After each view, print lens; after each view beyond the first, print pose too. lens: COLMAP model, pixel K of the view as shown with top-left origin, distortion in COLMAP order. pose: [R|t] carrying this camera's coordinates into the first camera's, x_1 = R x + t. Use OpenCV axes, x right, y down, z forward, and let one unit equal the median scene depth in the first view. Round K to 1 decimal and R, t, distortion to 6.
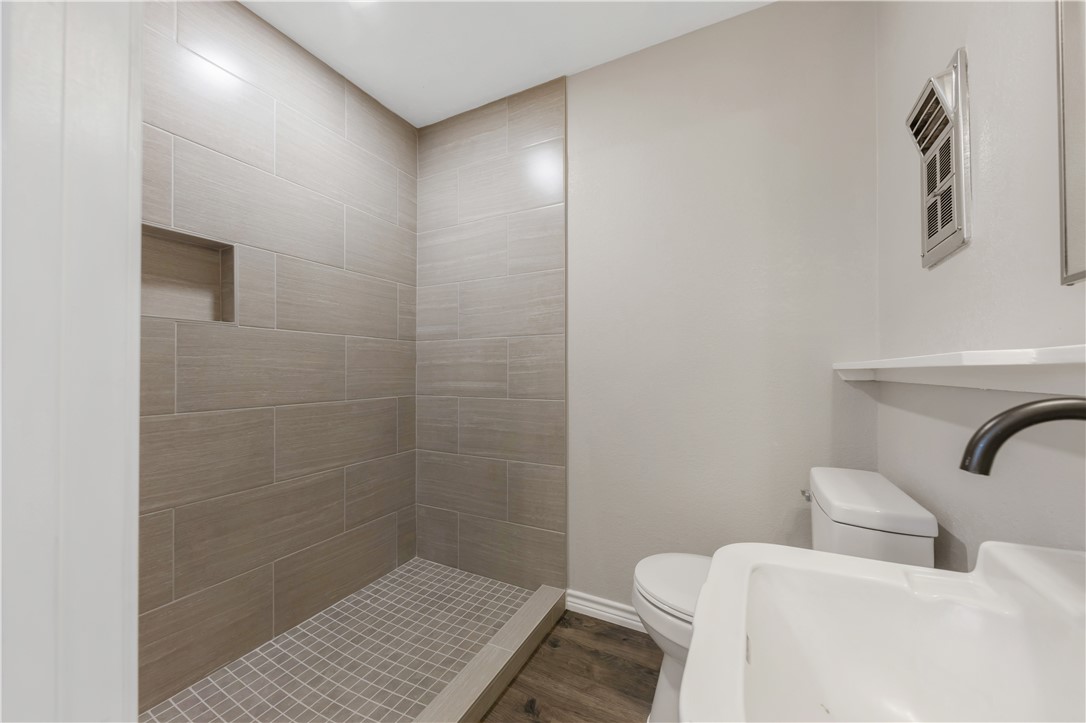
lens RADIAL K [[388.6, 0, 551.2], [0, 388.6, 366.3], [0, 0, 1]] dist [-0.003178, -0.000572]
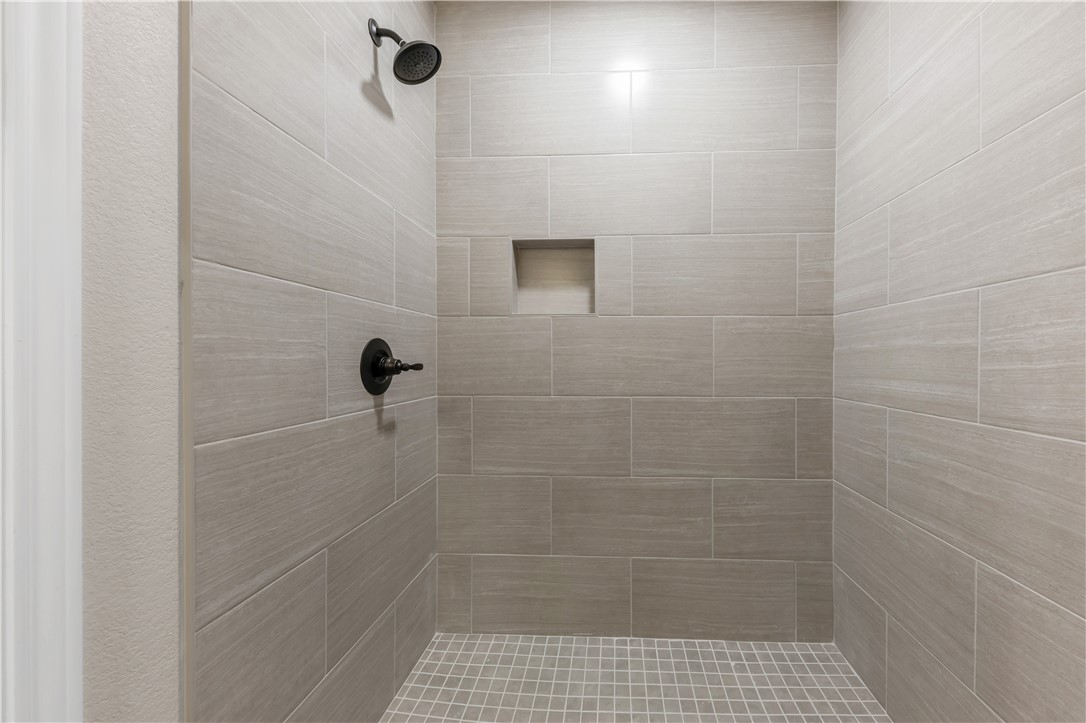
lens RADIAL K [[418.5, 0, 588.0], [0, 418.5, 361.3], [0, 0, 1]] dist [0.008929, -0.000715]
pose [[0.409768, 0.009152, -0.912144, 0.152498], [0.006497, 0.999895, 0.012952, 0.001115], [0.912167, -0.011234, 0.409665, 0.393972]]
